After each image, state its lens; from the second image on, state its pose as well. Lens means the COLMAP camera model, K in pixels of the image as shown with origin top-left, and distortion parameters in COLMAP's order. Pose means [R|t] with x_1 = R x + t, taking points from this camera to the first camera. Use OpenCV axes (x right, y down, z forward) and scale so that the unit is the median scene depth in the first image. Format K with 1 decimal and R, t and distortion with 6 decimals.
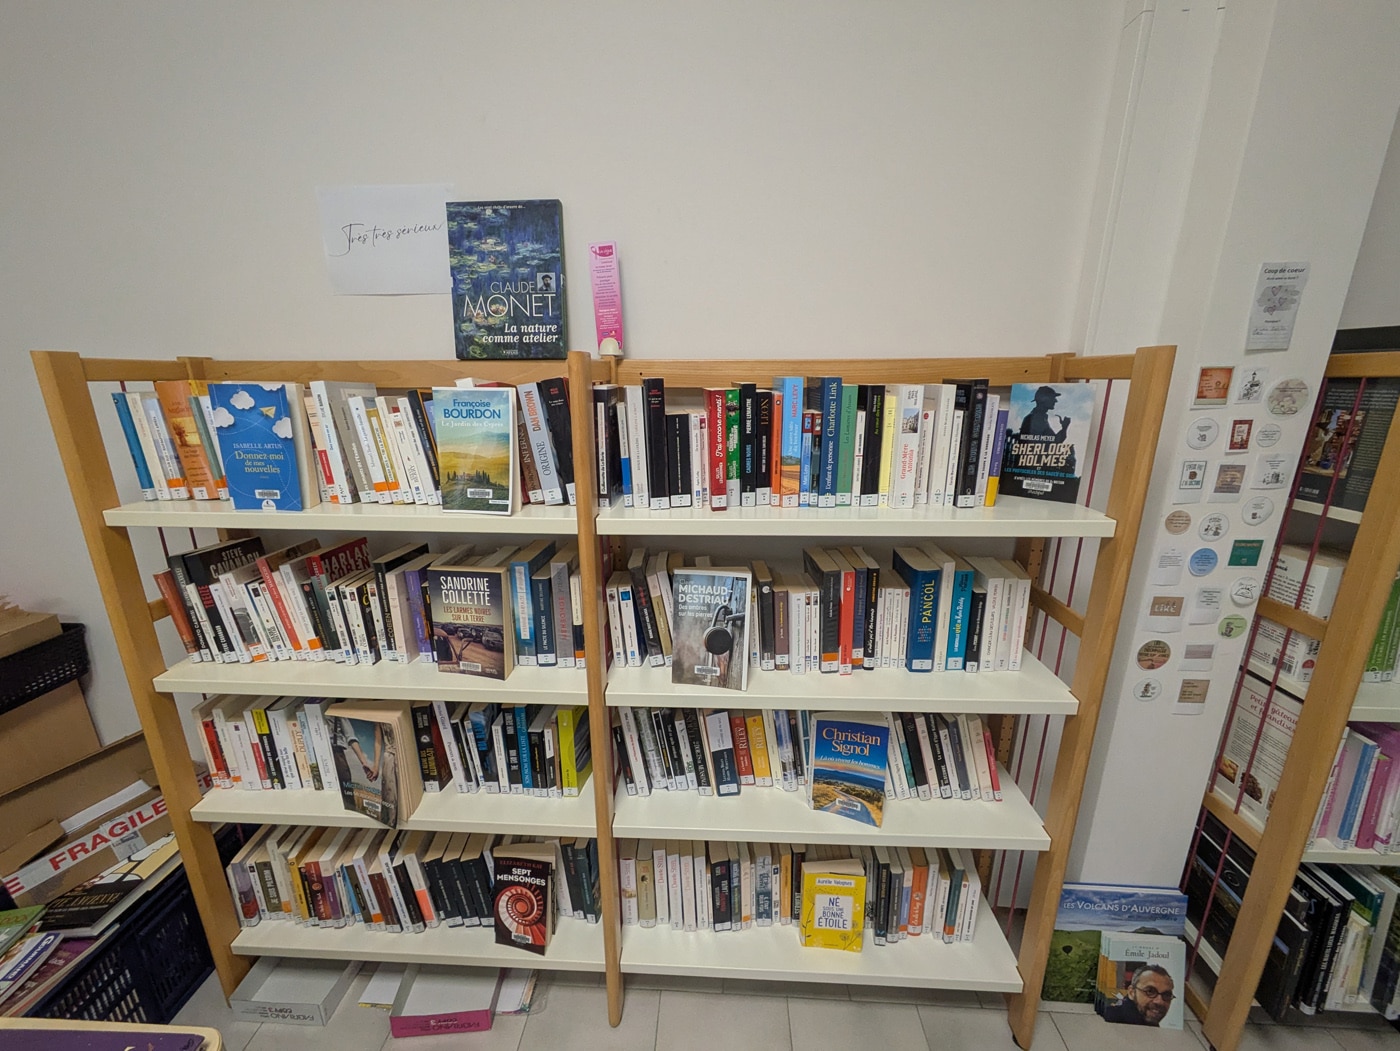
lens RADIAL K [[557.3, 0, 700.7], [0, 557.3, 525.3], [0, 0, 1]] dist [0.005267, -0.001098]
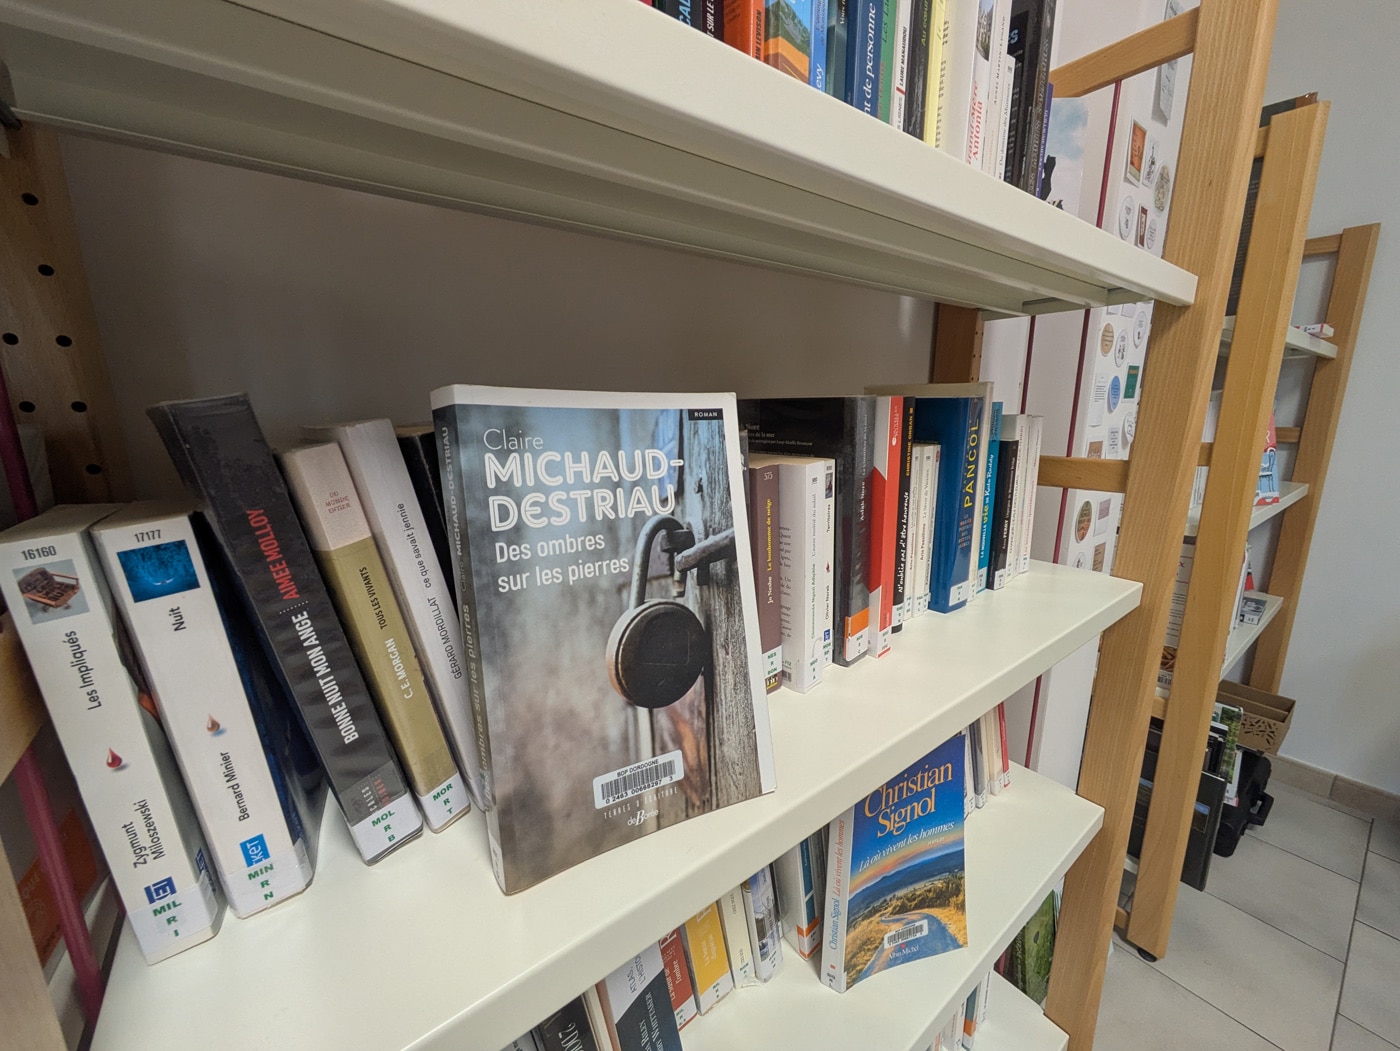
lens RADIAL K [[557.3, 0, 703.7], [0, 557.3, 524.5], [0, 0, 1]] dist [0.005267, -0.001098]
pose [[0.771769, -0.141034, 0.620066, -0.111841], [0.178099, 0.984010, 0.002141, 0.148462], [-0.610453, 0.108781, 0.784547, 0.766624]]
